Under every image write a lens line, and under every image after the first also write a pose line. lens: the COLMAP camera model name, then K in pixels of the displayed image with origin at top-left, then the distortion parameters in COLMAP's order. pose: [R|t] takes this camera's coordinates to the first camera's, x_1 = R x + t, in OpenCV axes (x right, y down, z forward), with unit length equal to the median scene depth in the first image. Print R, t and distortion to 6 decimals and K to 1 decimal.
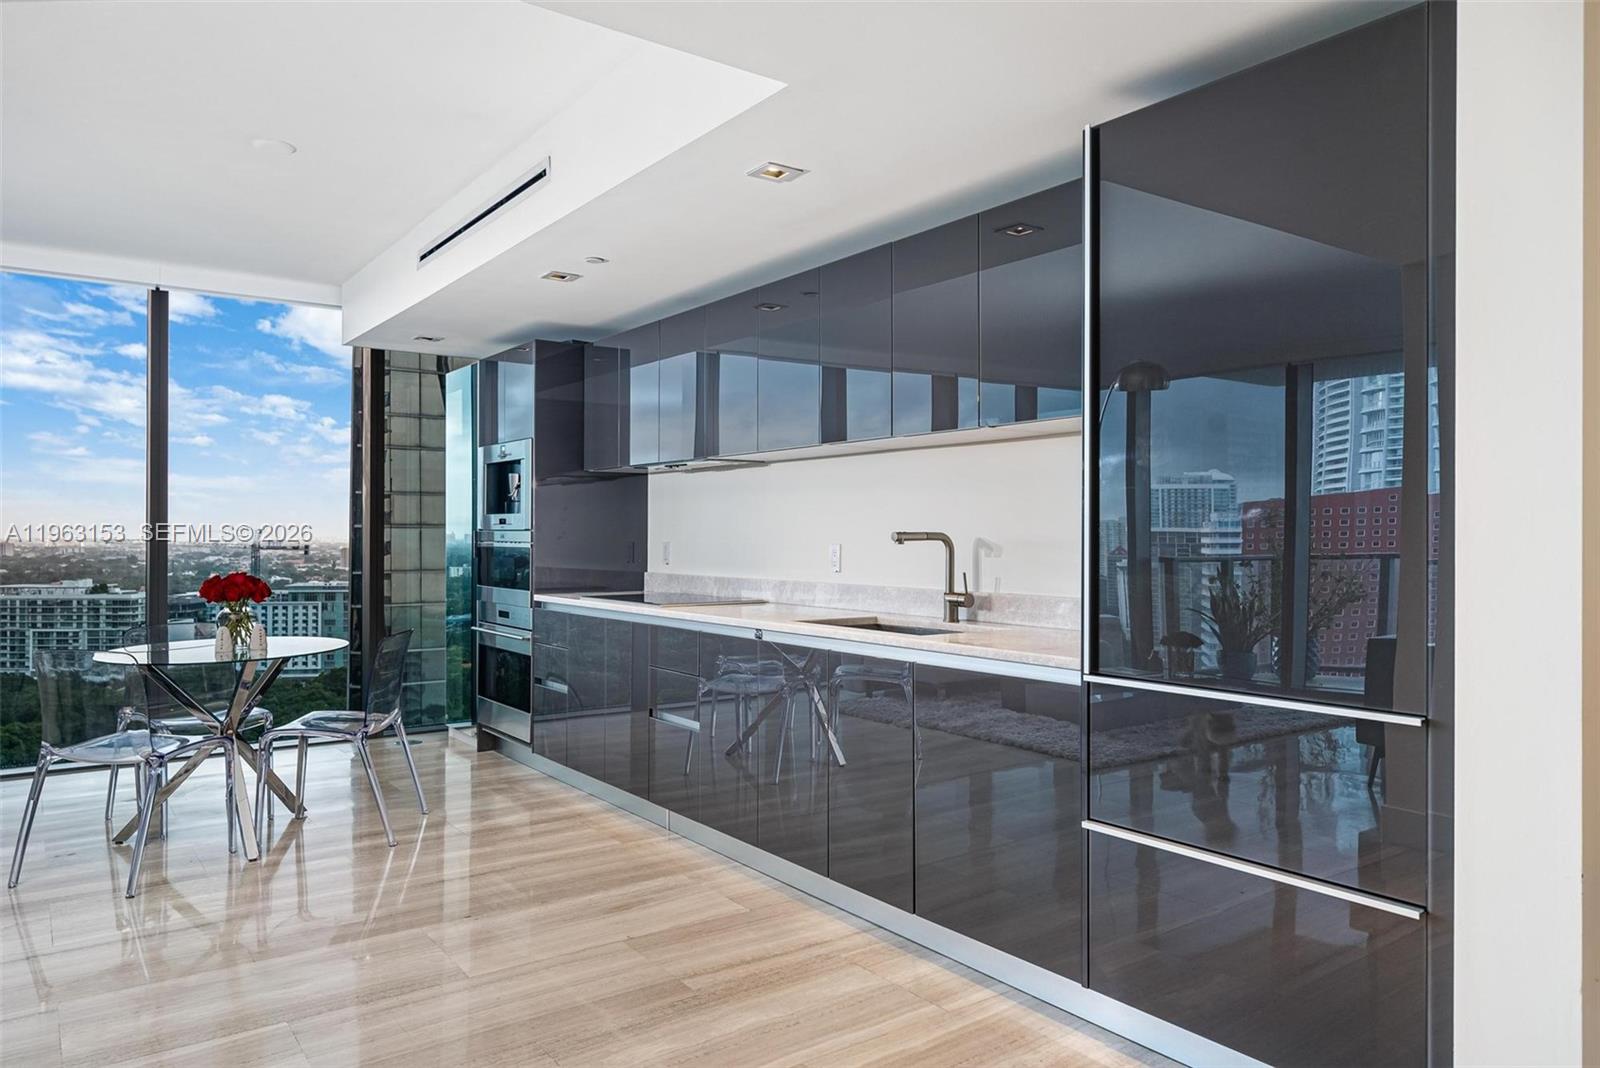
lens RADIAL K [[1051.0, 0, 802.0], [0, 1051.0, 538.9], [0, 0, 1]] dist [0.010740, 0.001447]
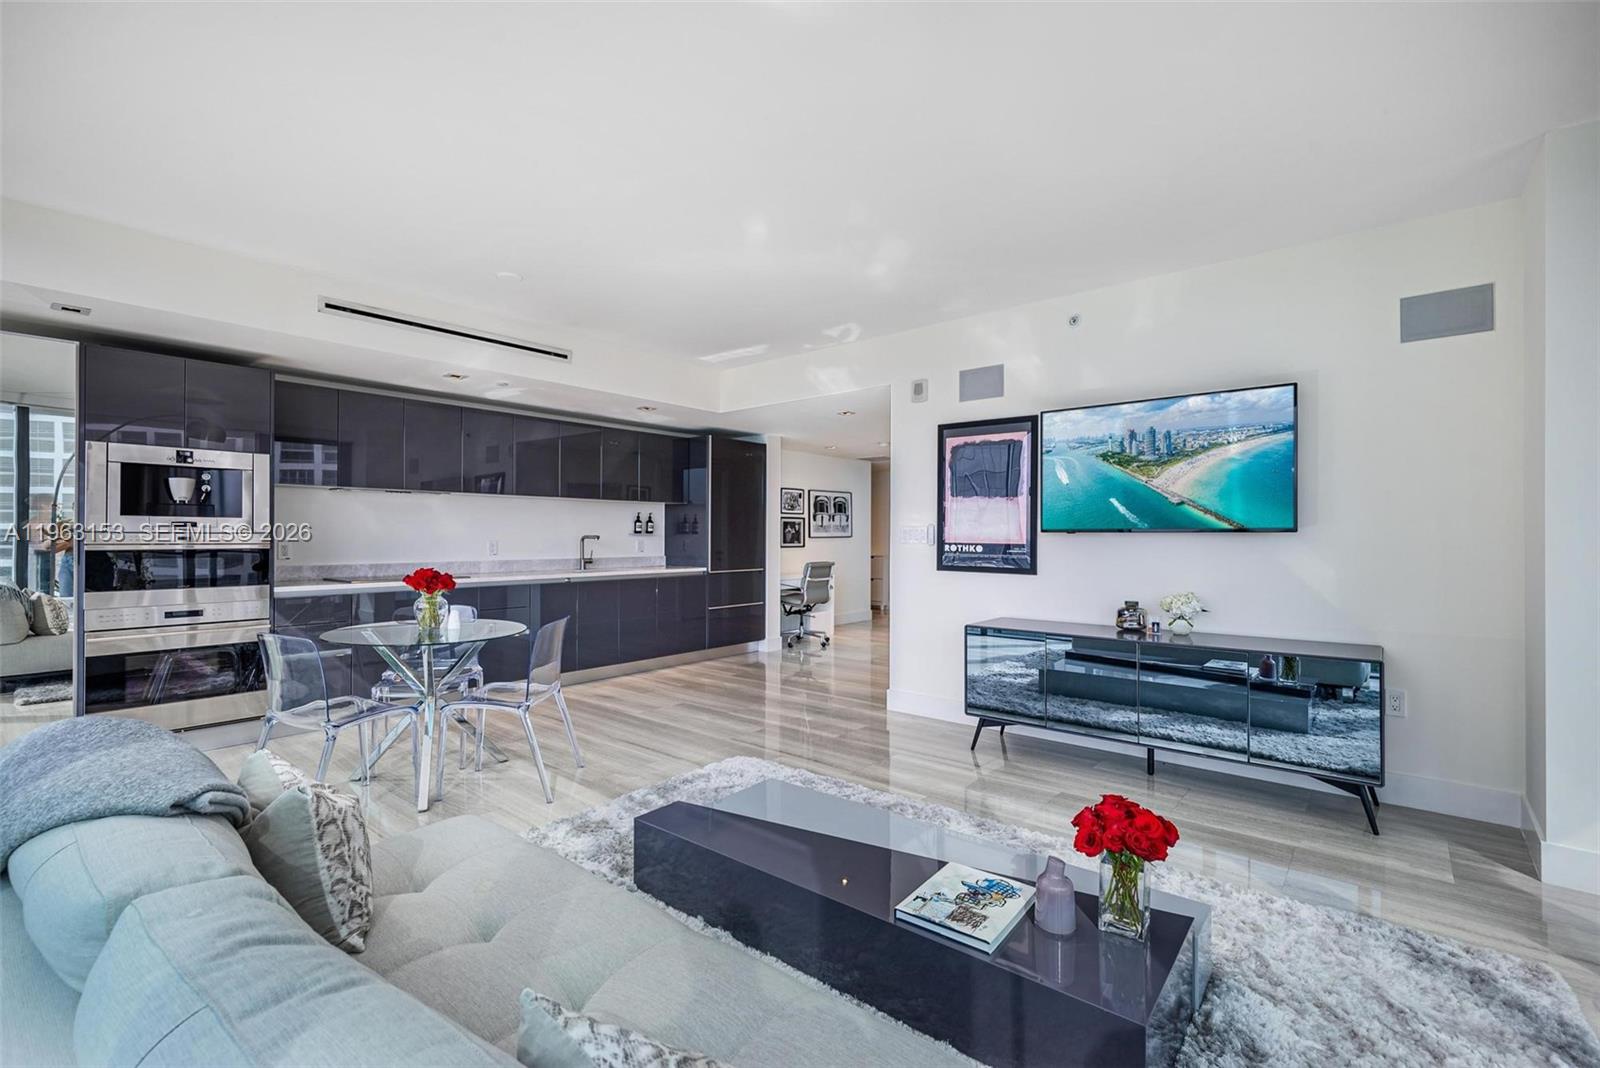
lens RADIAL K [[717.0, 0, 799.3], [0, 717.0, 533.7], [0, 0, 1]] dist [0.001750, 0.000030]
pose [[-0.238066, -0.003072, 0.971244, -1.285618], [-0.003262, 0.999992, 0.002363, -0.013080], [-0.971244, -0.002606, -0.238074, 0.651333]]
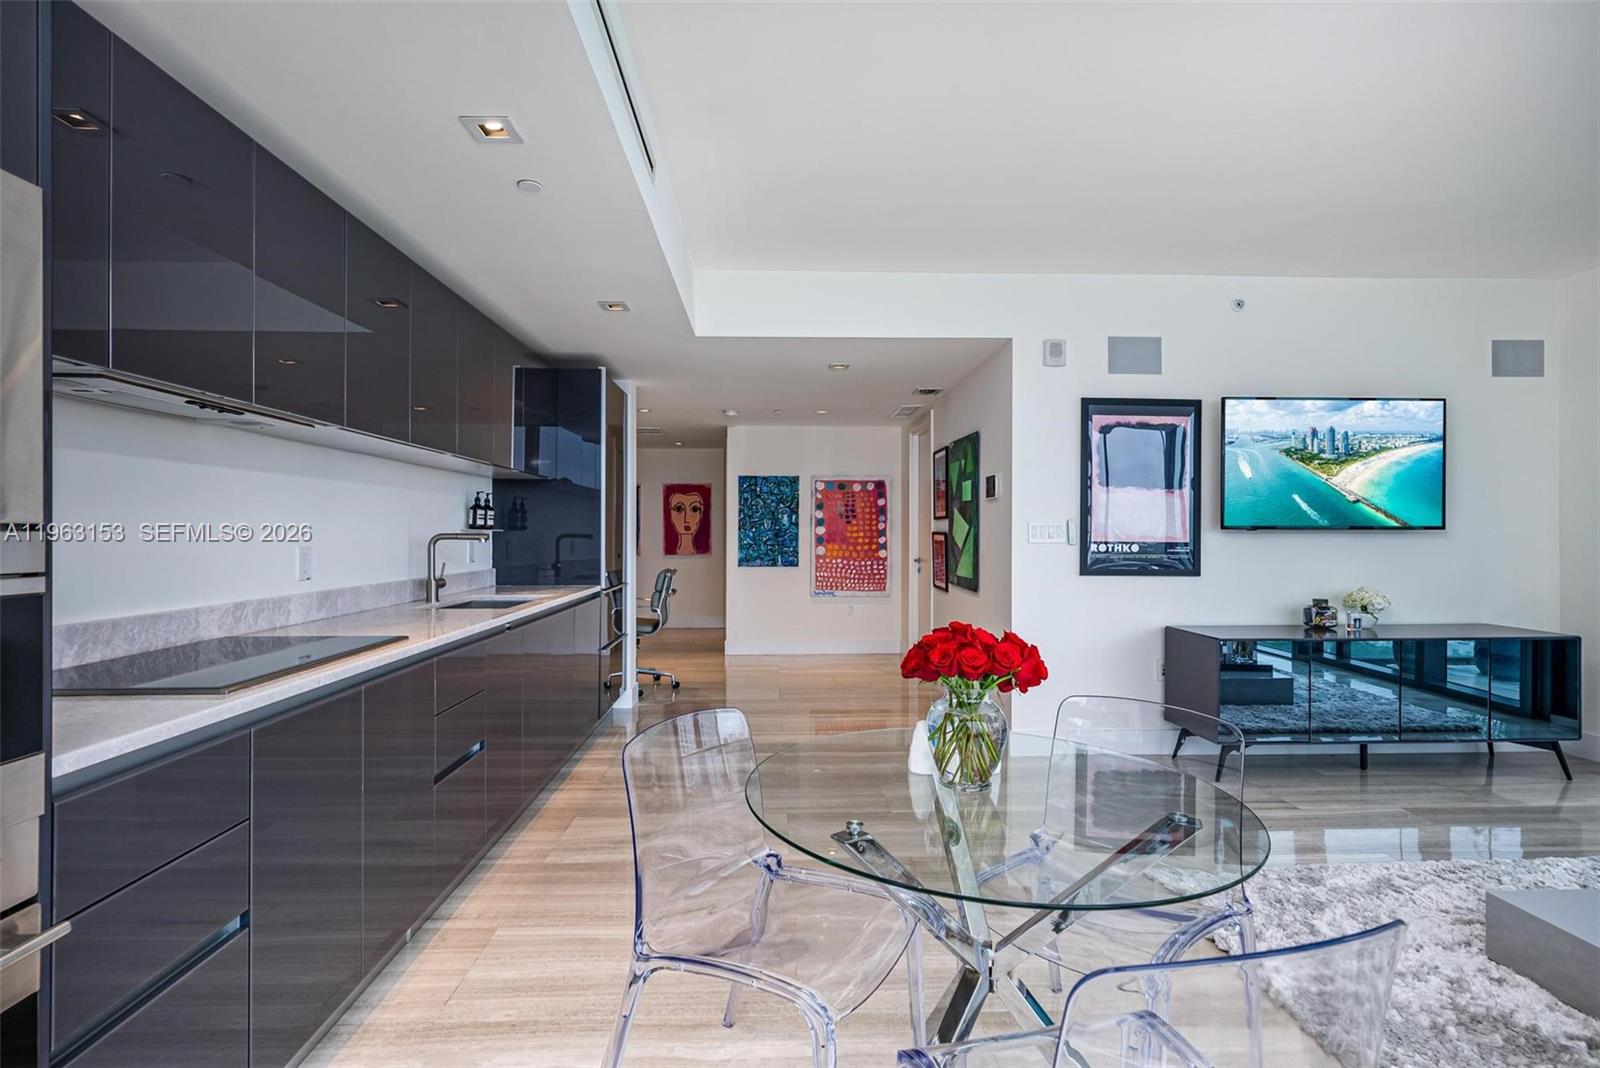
lens RADIAL K [[744.0, 0, 816.0], [0, 744.0, 530.9], [0, 0, 1]] dist [0.004340, 0.001146]
pose [[-0.837474, -0.004341, 0.546460, -0.560938], [-0.005627, 0.999984, -0.000680, -0.008838], [-0.546449, -0.003644, -0.837485, 1.113025]]
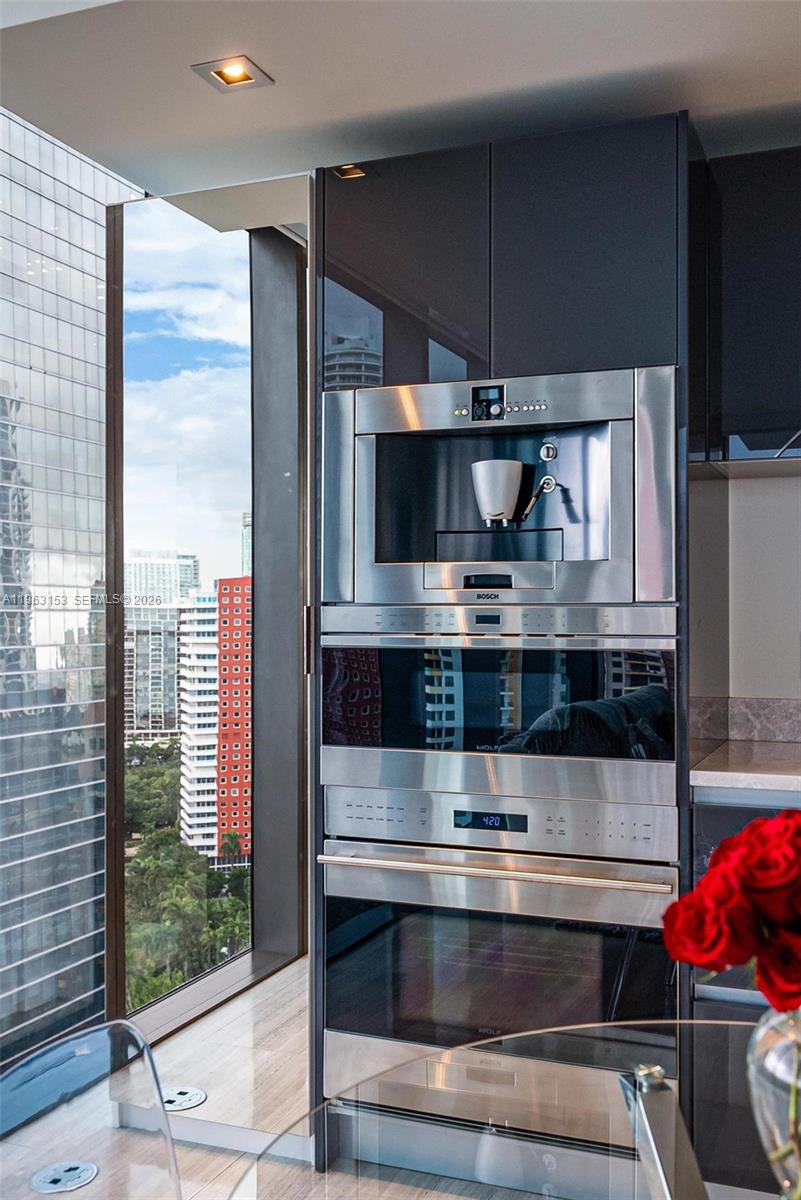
lens RADIAL K [[1182.0, 0, 399.2], [0, 1182.0, 605.1], [0, 0, 1]] dist [-0.002363, 0.000000]
pose [[0.854245, 0.009732, 0.519779, -0.605832], [-0.003918, 0.999917, -0.012283, -0.002789], [-0.519855, 0.008456, 0.854212, 0.725311]]
